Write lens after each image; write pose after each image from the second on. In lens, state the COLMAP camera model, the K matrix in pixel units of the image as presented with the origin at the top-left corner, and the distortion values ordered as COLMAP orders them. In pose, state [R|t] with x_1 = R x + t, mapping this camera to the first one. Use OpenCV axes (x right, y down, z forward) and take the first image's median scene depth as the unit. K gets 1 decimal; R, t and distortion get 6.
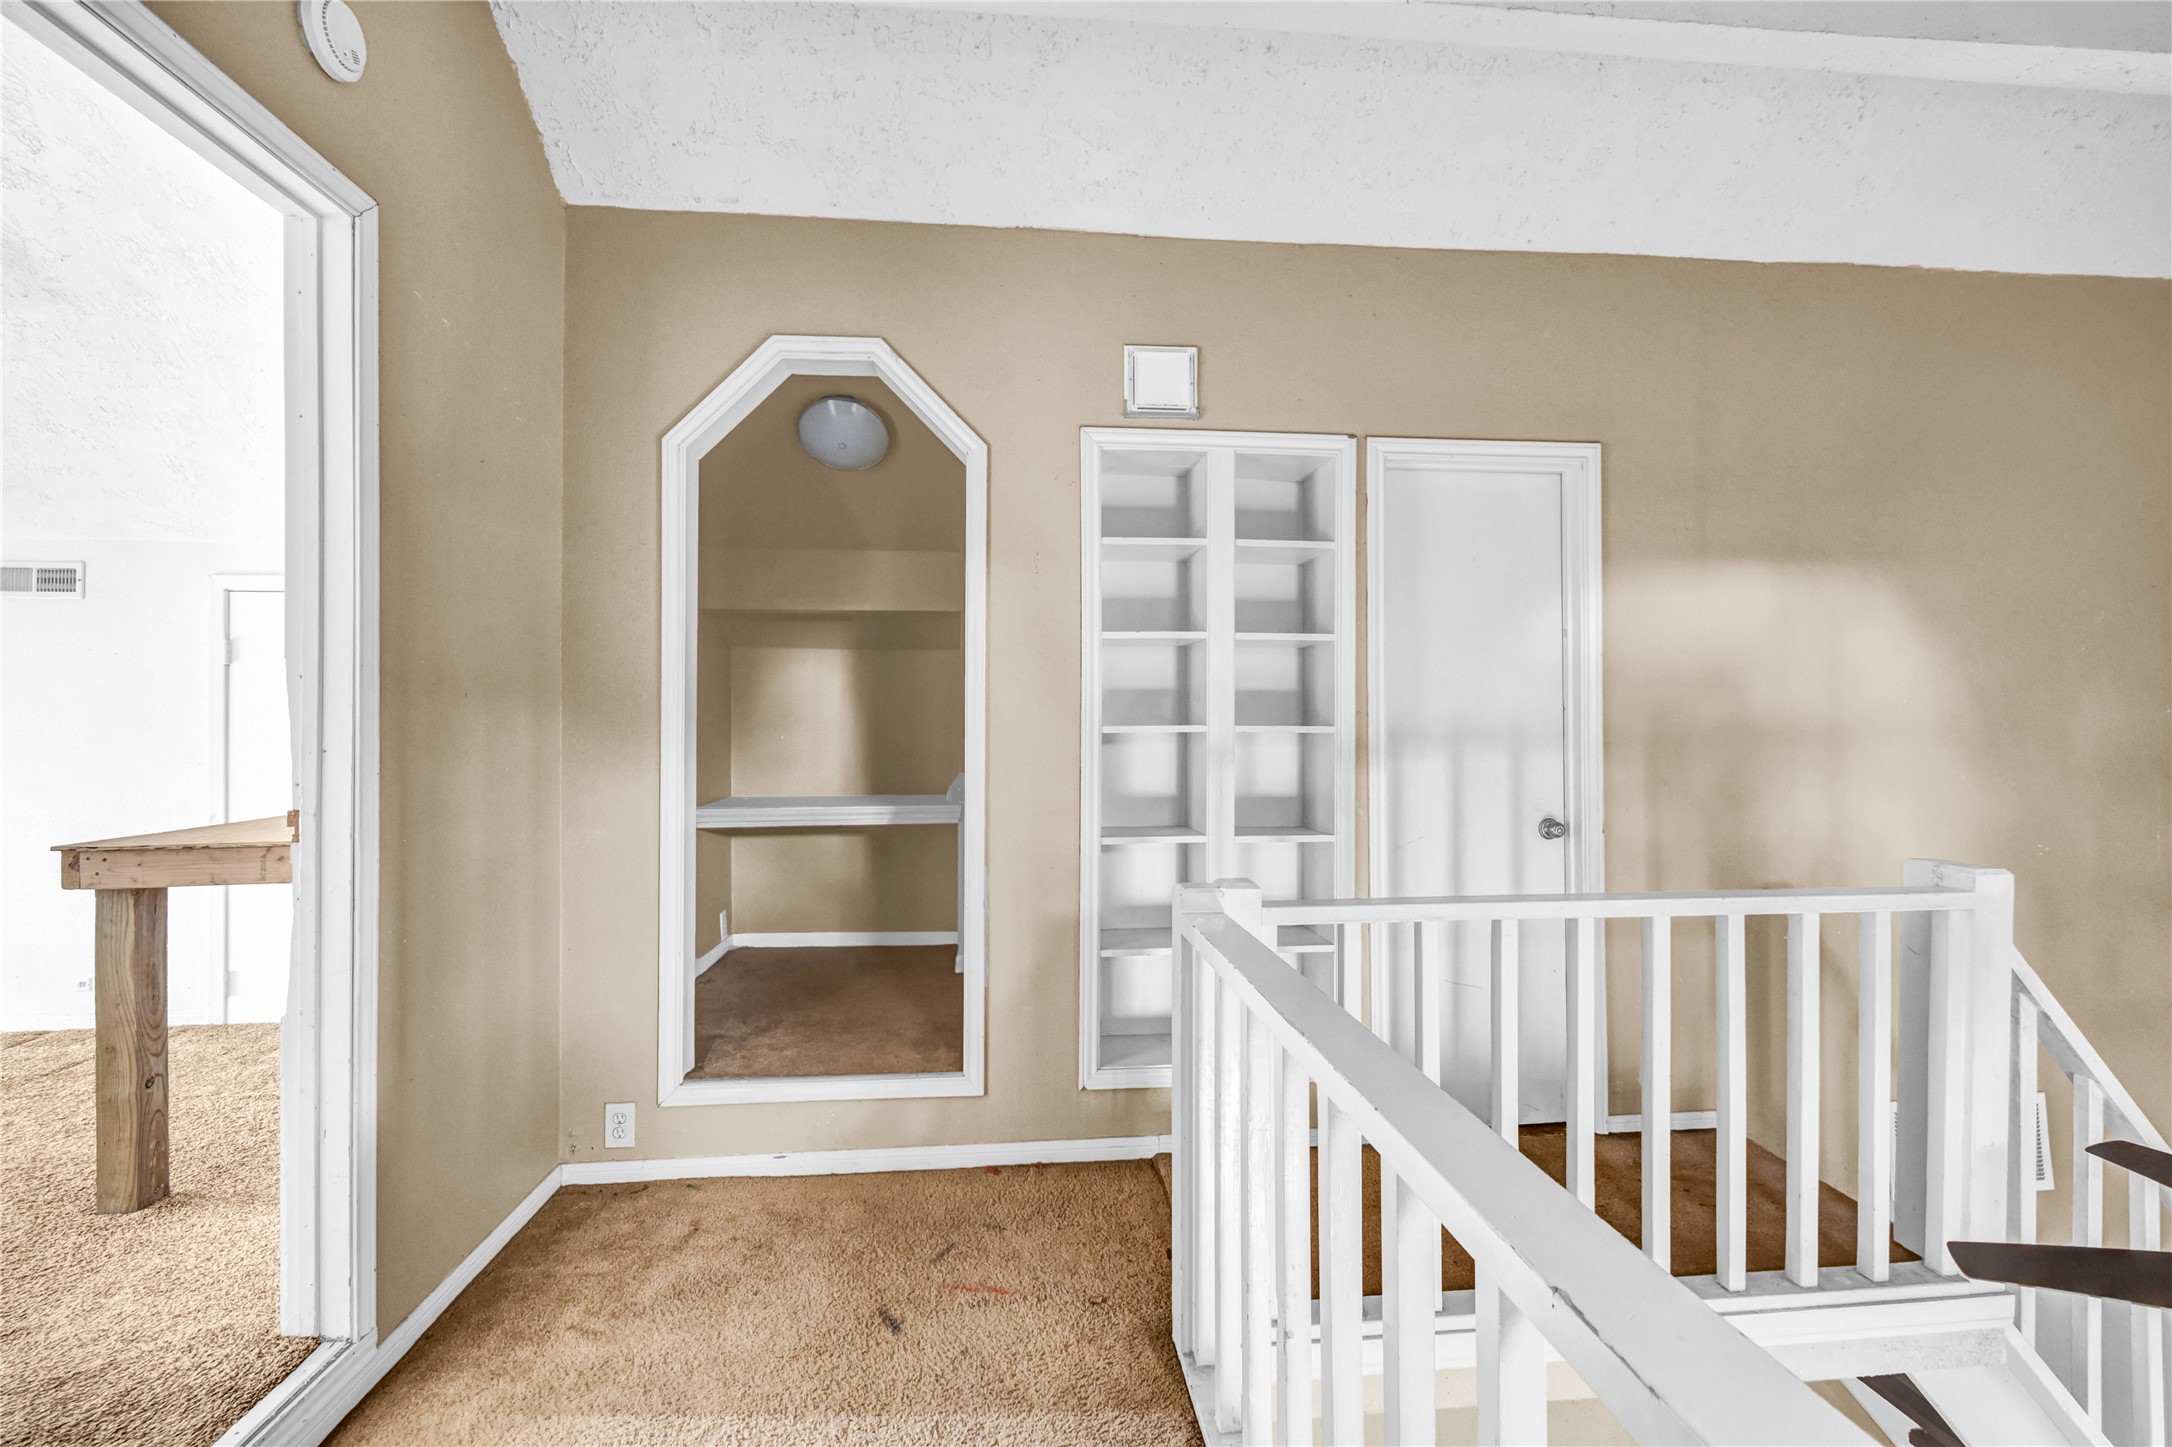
lens RADIAL K [[964.4, 0, 1088.5], [0, 964.4, 728.4], [0, 0, 1]] dist [0.004147, -0.001795]
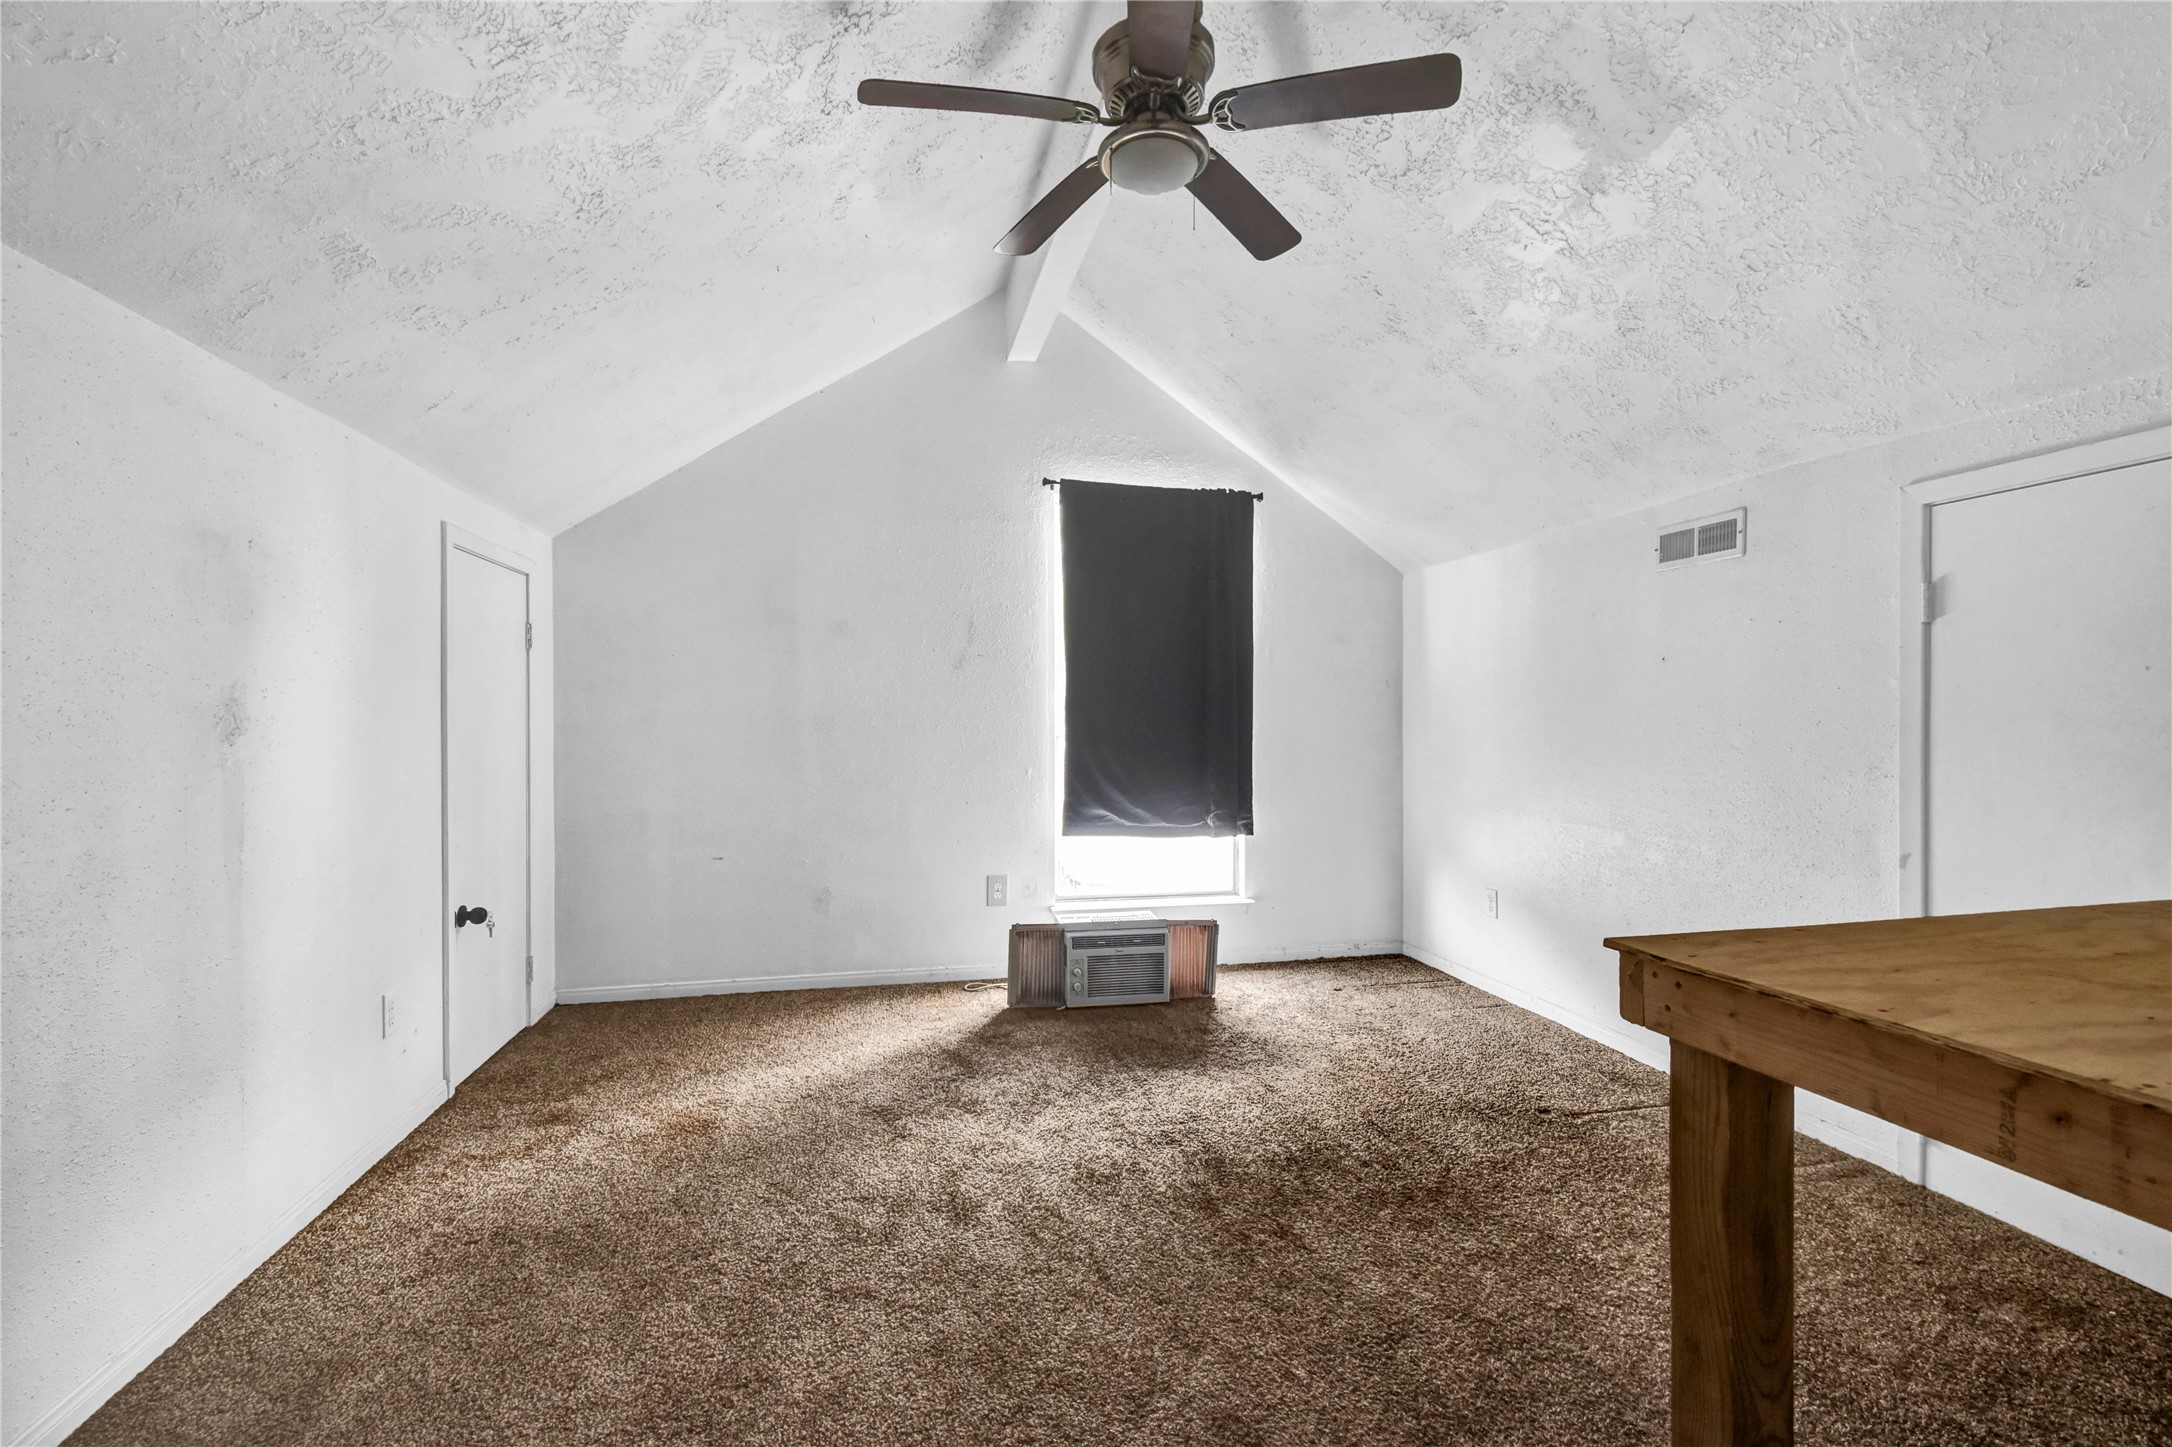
lens RADIAL K [[964.4, 0, 1084.1], [0, 964.4, 723.2], [0, 0, 1]] dist [0.004147, -0.001795]
pose [[0.119585, 0.004983, -0.992812, -0.379253], [0.000524, 0.999987, 0.005082, -0.004561], [0.992824, -0.001128, 0.119580, 0.434076]]
